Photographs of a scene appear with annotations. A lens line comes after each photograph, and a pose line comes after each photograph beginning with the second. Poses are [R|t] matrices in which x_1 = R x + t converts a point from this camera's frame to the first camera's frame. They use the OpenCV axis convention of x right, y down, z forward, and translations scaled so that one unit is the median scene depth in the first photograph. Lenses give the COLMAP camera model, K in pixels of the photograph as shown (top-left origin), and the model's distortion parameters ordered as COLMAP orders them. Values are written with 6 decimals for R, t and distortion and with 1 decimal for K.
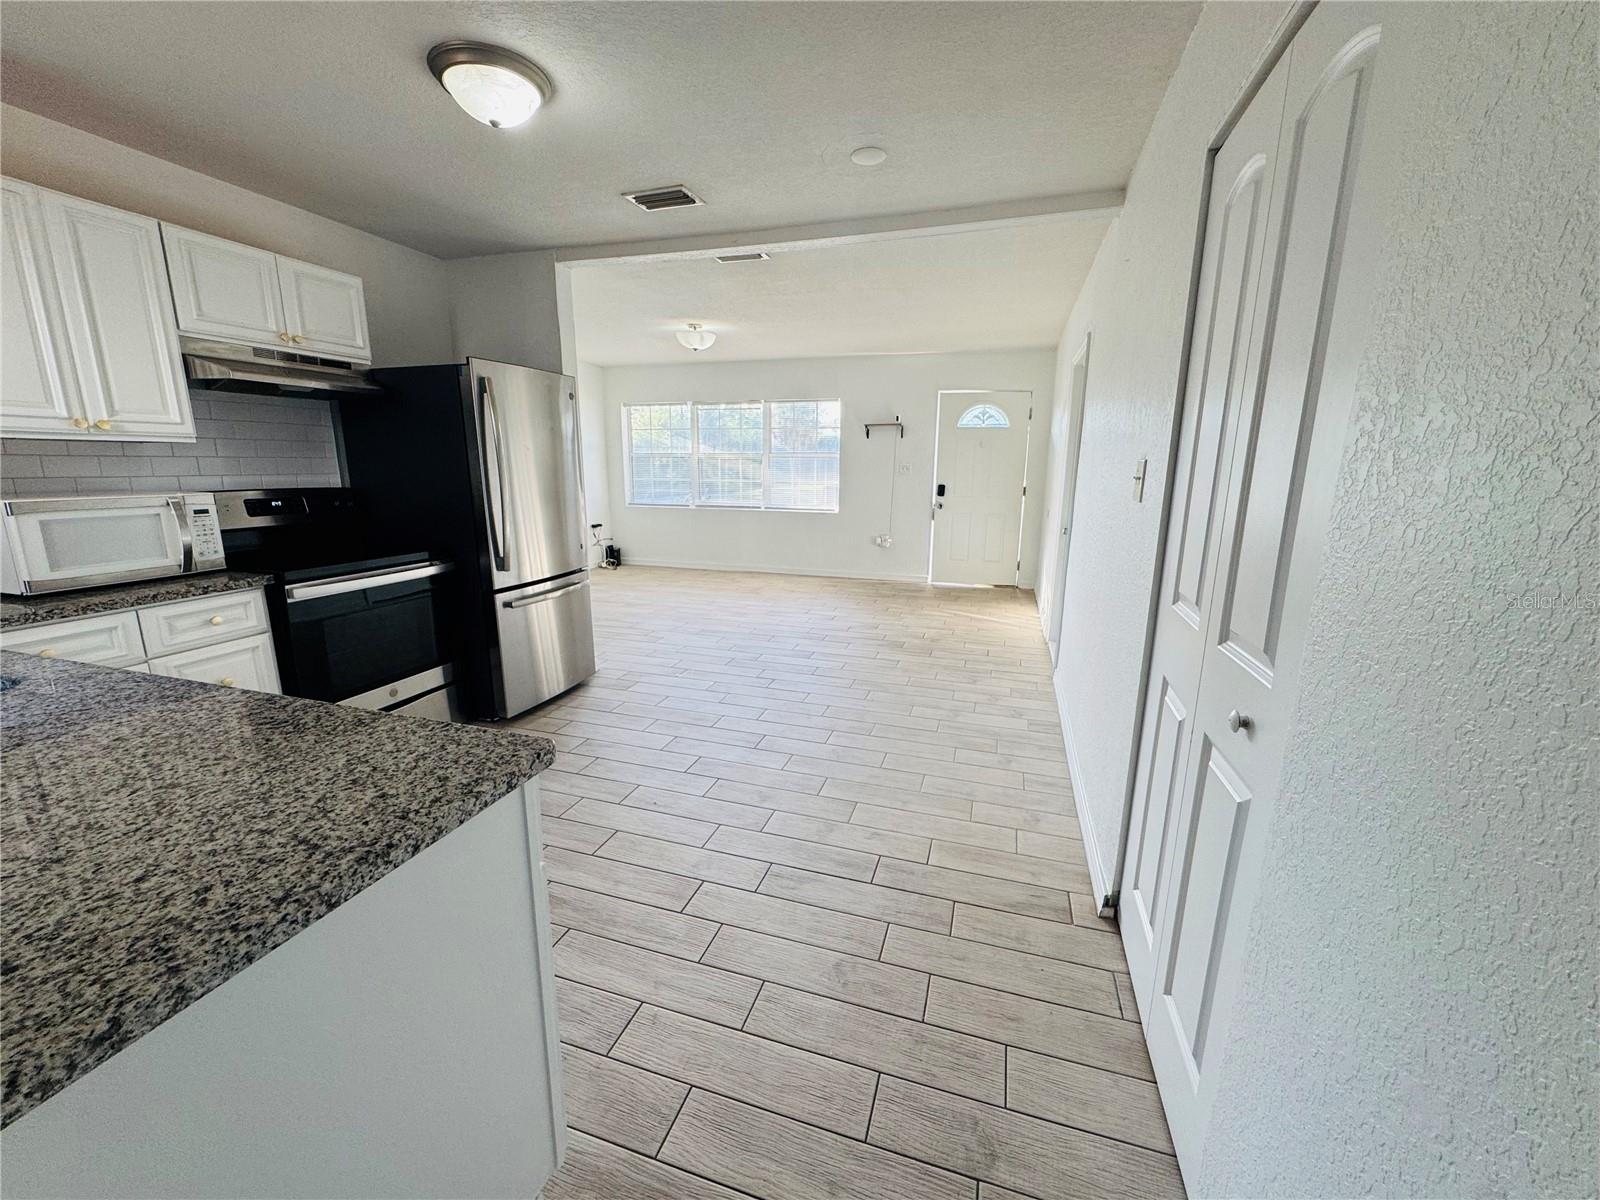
lens RADIAL K [[638.7, 0, 799.5], [0, 638.7, 600.0], [0, 0, 1]] dist [-0.002184, -0.000190]
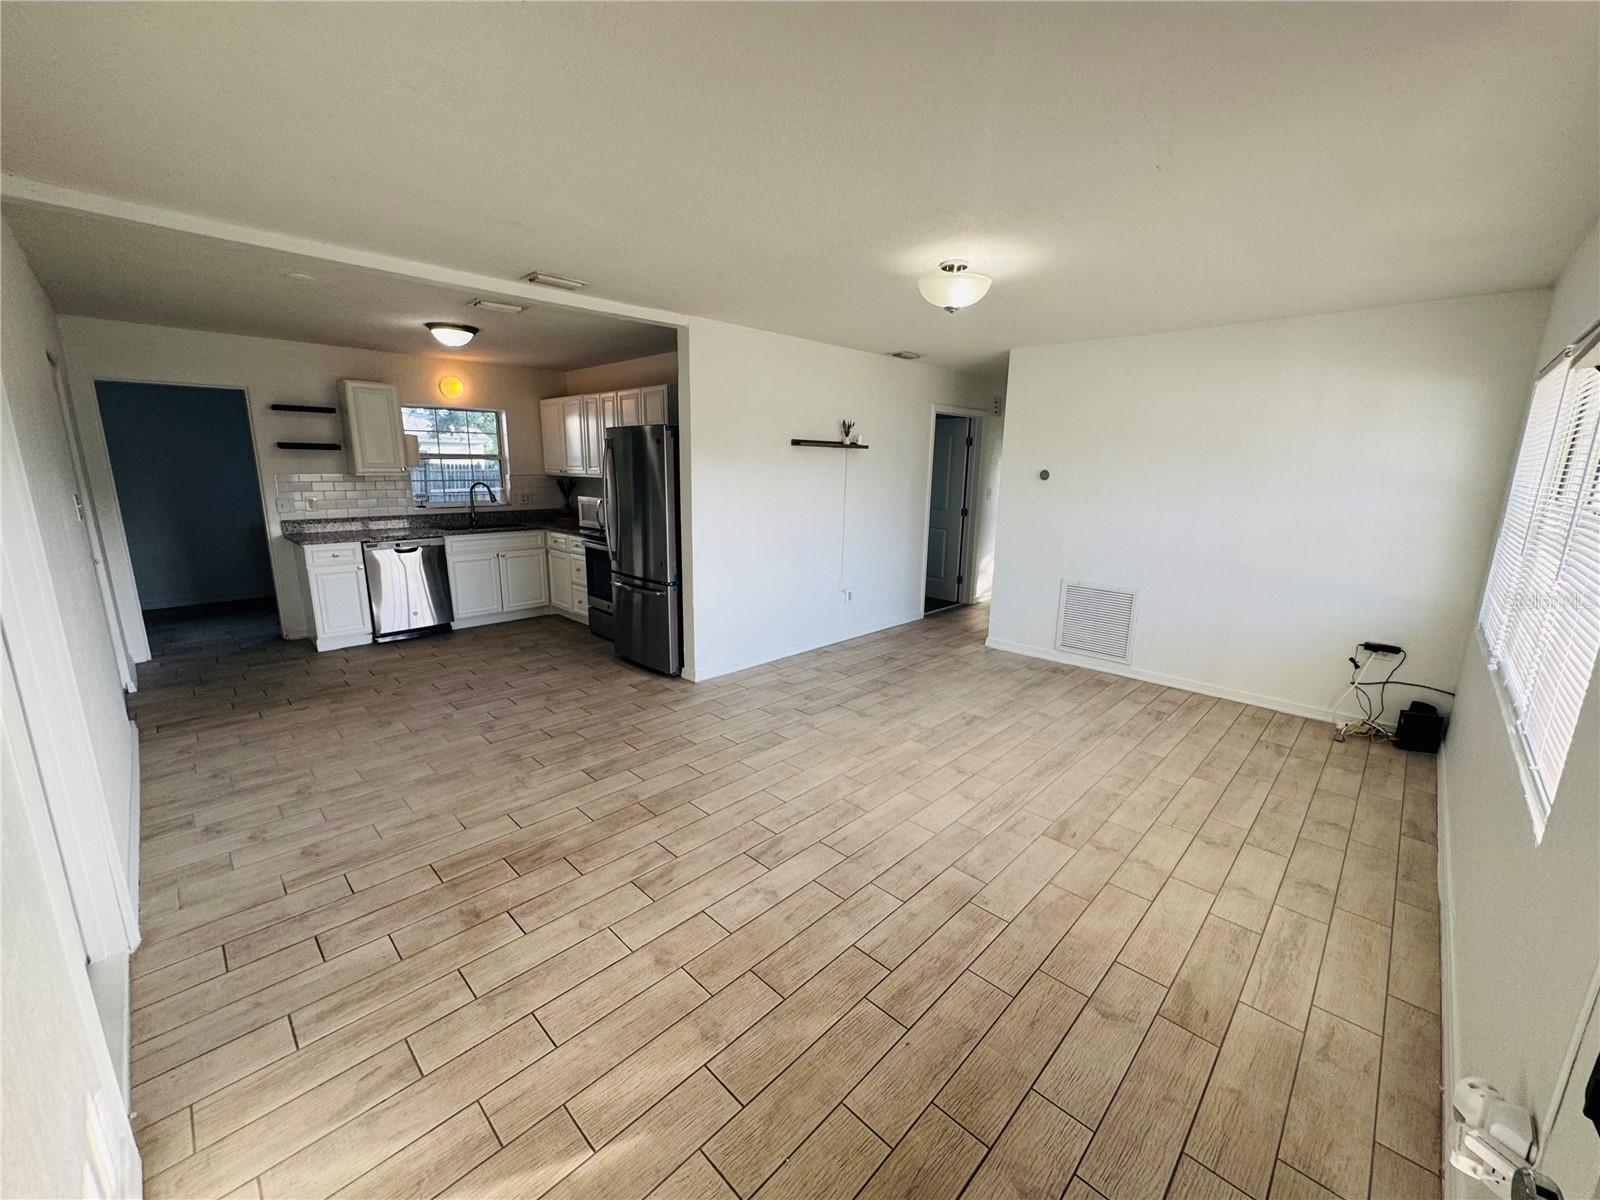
lens RADIAL K [[638.7, 0, 799.4], [0, 638.7, 603.4], [0, 0, 1]] dist [-0.002184, -0.000190]
pose [[-0.447706, 0.176702, -0.876548, 0.530151], [-0.205903, 0.933564, 0.293363, -0.368403], [0.870151, 0.311824, -0.381579, 1.489464]]
